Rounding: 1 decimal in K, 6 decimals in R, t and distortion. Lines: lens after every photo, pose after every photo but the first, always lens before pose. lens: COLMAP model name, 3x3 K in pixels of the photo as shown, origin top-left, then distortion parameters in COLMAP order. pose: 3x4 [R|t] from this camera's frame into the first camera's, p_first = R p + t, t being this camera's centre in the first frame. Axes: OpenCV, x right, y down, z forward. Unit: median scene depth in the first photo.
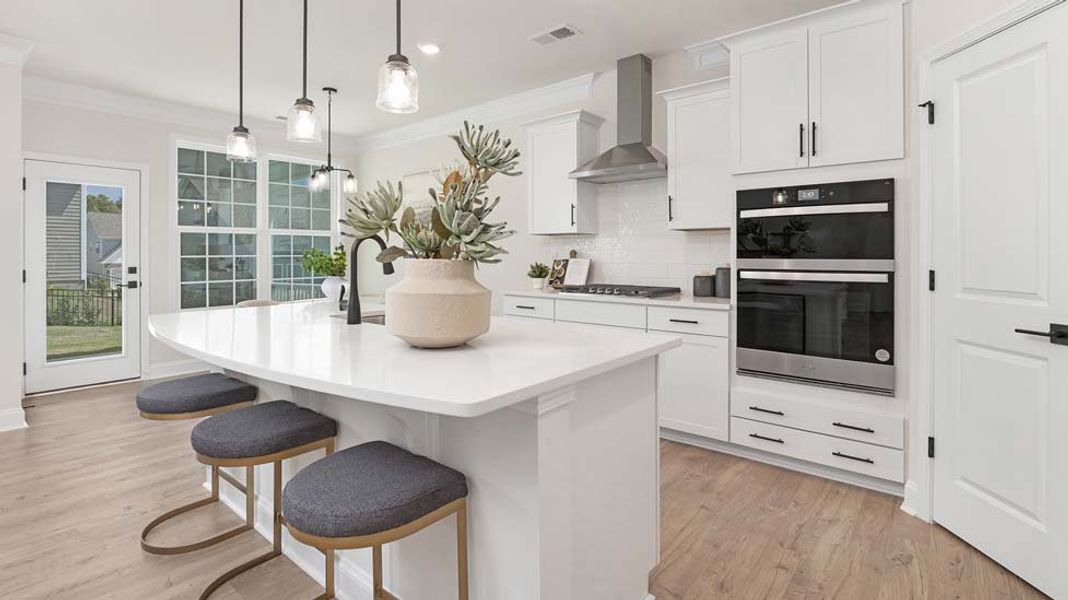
lens RADIAL K [[489.7, 0, 535.9], [0, 489.7, 251.3], [0, 0, 1]] dist [-0.001723, 0.000415]
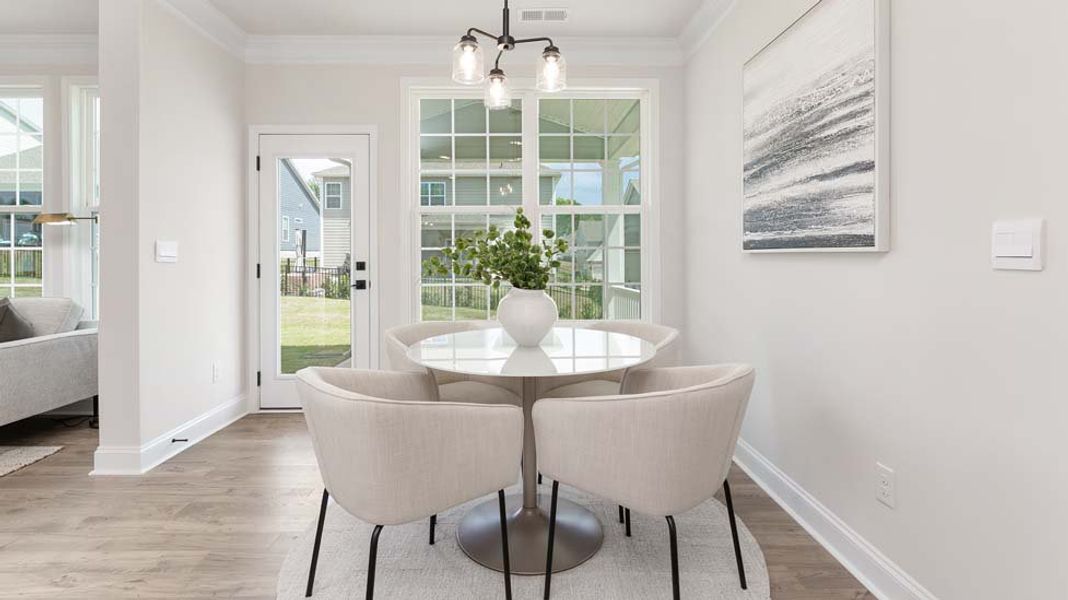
lens RADIAL K [[489.7, 0, 535.9], [0, 489.7, 251.3], [0, 0, 1]] dist [-0.001723, 0.000415]
pose [[0.646106, -0.005511, -0.763228, -0.069874], [0.002313, 0.999983, -0.005262, 0.021347], [0.763244, 0.001635, 0.646108, 0.737832]]
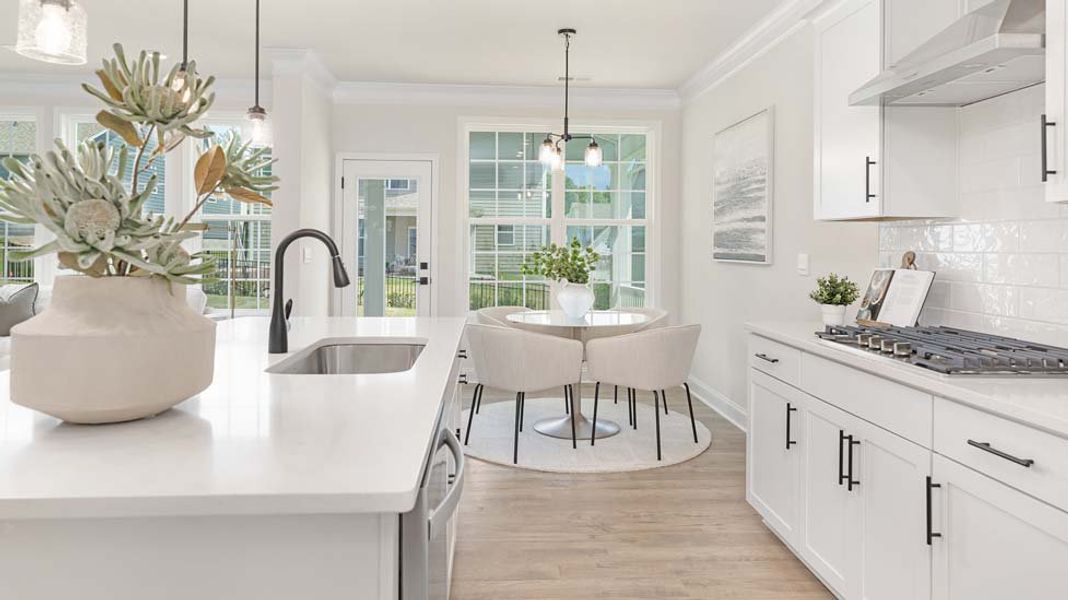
lens RADIAL K [[682.4, 0, 535.6], [0, 682.4, 237.5], [0, 0, 1]] dist [0.053034, 0.002172]
pose [[0.679794, -0.000540, -0.733403, 0.311158], [-0.007783, 0.999938, -0.007950, -0.007956], [0.733362, 0.011113, 0.679748, 0.259968]]
